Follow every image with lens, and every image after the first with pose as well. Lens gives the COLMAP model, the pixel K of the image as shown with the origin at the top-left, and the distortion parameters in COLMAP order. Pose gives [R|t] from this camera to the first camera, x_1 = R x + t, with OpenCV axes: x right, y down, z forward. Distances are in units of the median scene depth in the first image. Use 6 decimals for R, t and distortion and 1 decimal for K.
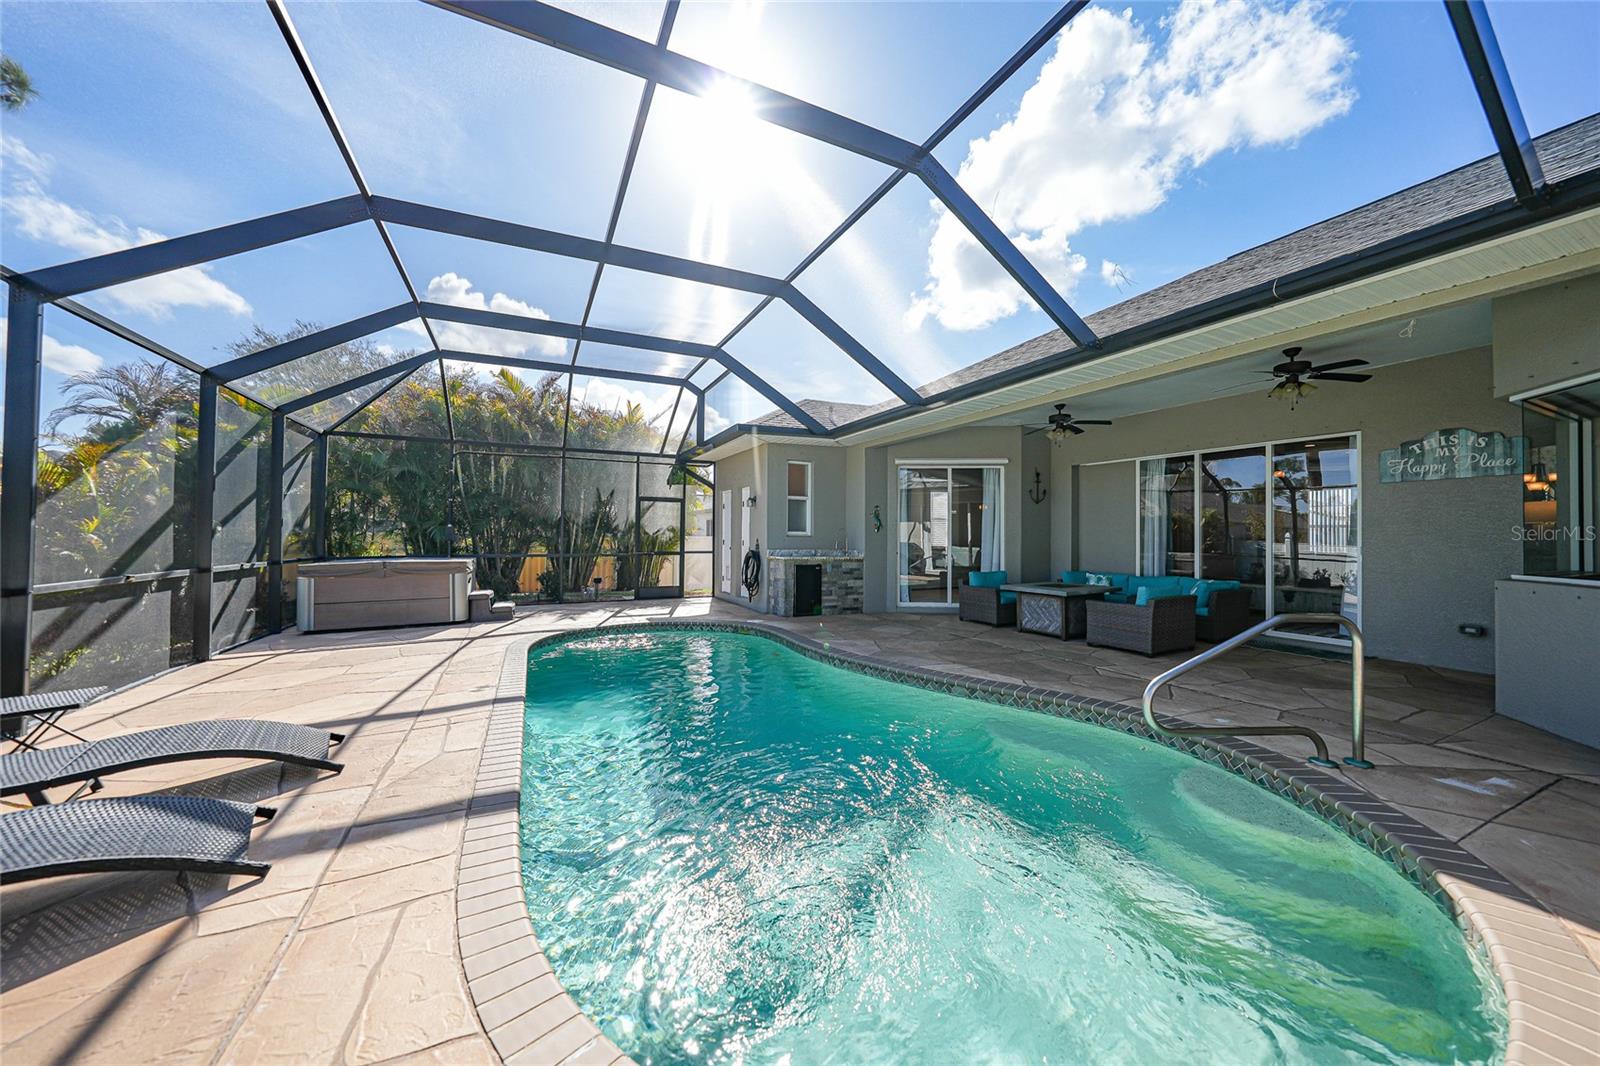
lens RADIAL K [[551.6, 0, 807.6], [0, 551.6, 530.0], [0, 0, 1]] dist [-0.022284, 0.006395]
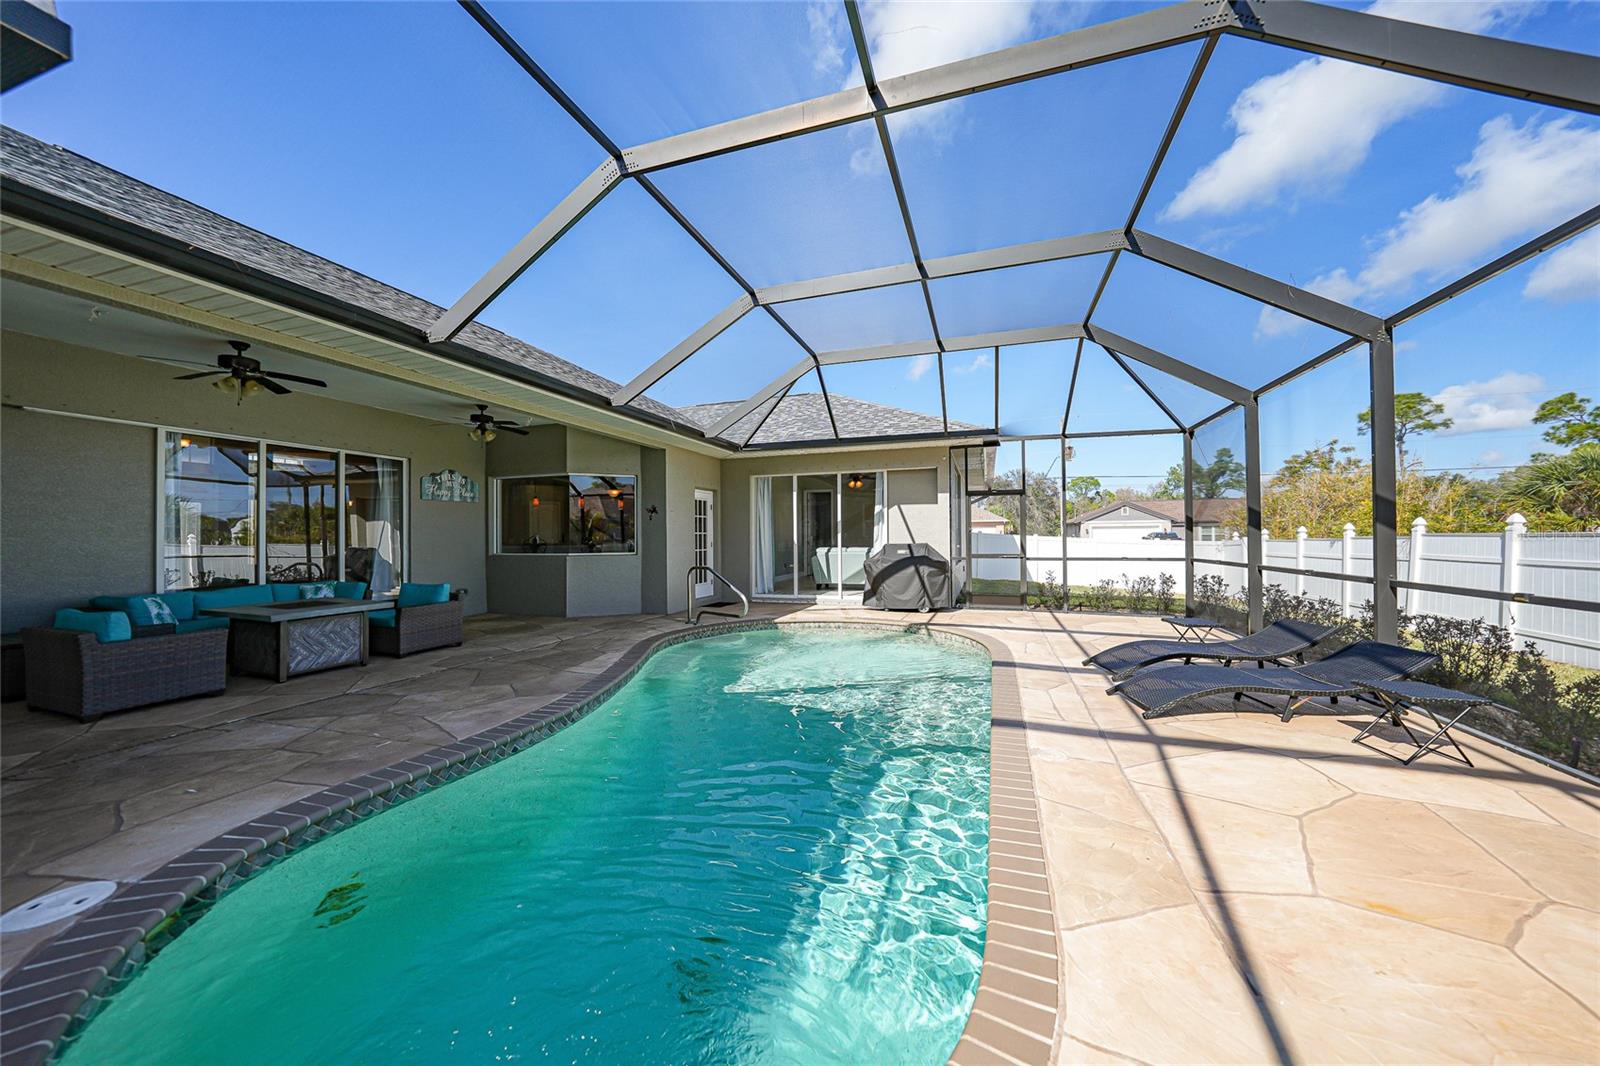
lens RADIAL K [[566.5, 0, 795.4], [0, 566.5, 529.1], [0, 0, 1]] dist [-0.028470, 0.007513]
pose [[-0.699433, 0.009033, 0.714641, -0.535539], [-0.004594, 0.999843, -0.017134, 0.010137], [-0.714683, -0.015267, -0.699282, 1.047208]]
